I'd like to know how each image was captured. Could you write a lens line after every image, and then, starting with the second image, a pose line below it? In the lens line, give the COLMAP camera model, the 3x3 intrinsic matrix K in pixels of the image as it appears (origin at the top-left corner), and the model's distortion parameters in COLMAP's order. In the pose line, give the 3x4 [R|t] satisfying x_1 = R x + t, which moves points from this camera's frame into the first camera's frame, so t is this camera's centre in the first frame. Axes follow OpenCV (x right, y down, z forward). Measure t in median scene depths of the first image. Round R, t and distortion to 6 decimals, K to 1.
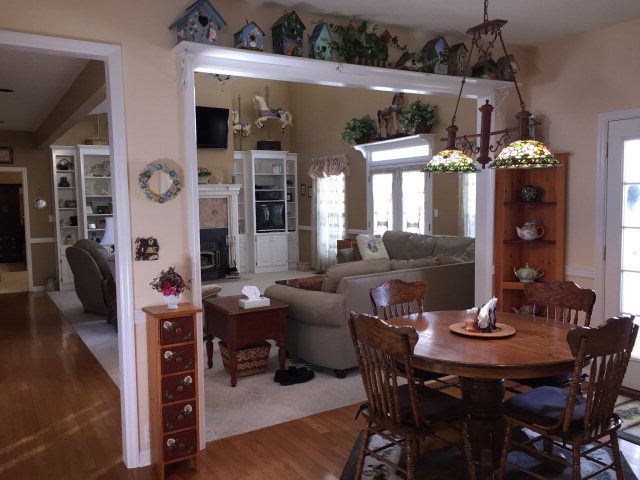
lens RADIAL K [[554.4, 0, 320.0], [0, 554.4, 240.0], [0, 0, 1]] dist [0.048742, -0.003431]
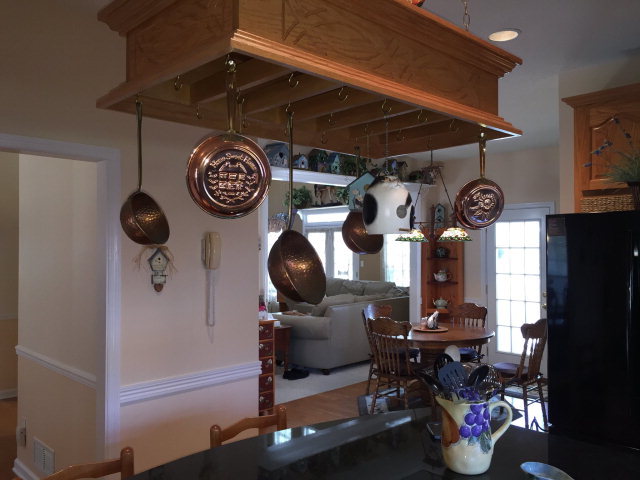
lens RADIAL K [[554.4, 0, 320.0], [0, 554.4, 240.0], [0, 0, 1]] dist [0.048742, -0.003431]
pose [[0.976900, 0.015832, 0.213111, -0.136299], [0.003430, 0.995962, -0.089710, 0.010319], [-0.213671, 0.088369, 0.972901, -0.212254]]
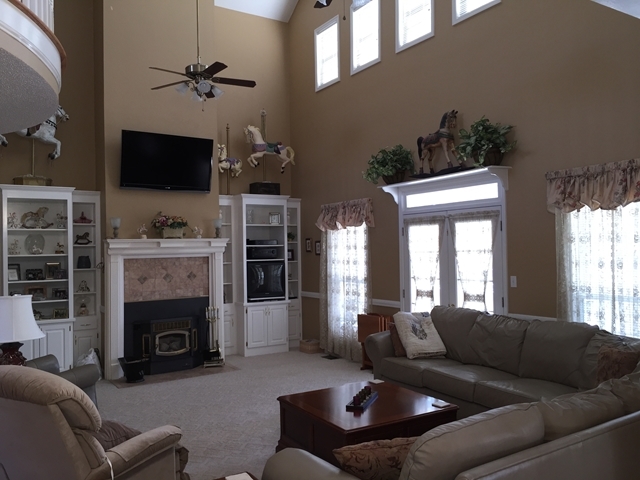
lens RADIAL K [[554.4, 0, 320.0], [0, 554.4, 240.0], [0, 0, 1]] dist [0.048742, -0.003431]
pose [[0.999850, 0.000693, 0.017299, -0.031264], [0.000934, 0.995585, -0.093858, -0.028364], [-0.017288, 0.093860, 0.995435, 0.257779]]
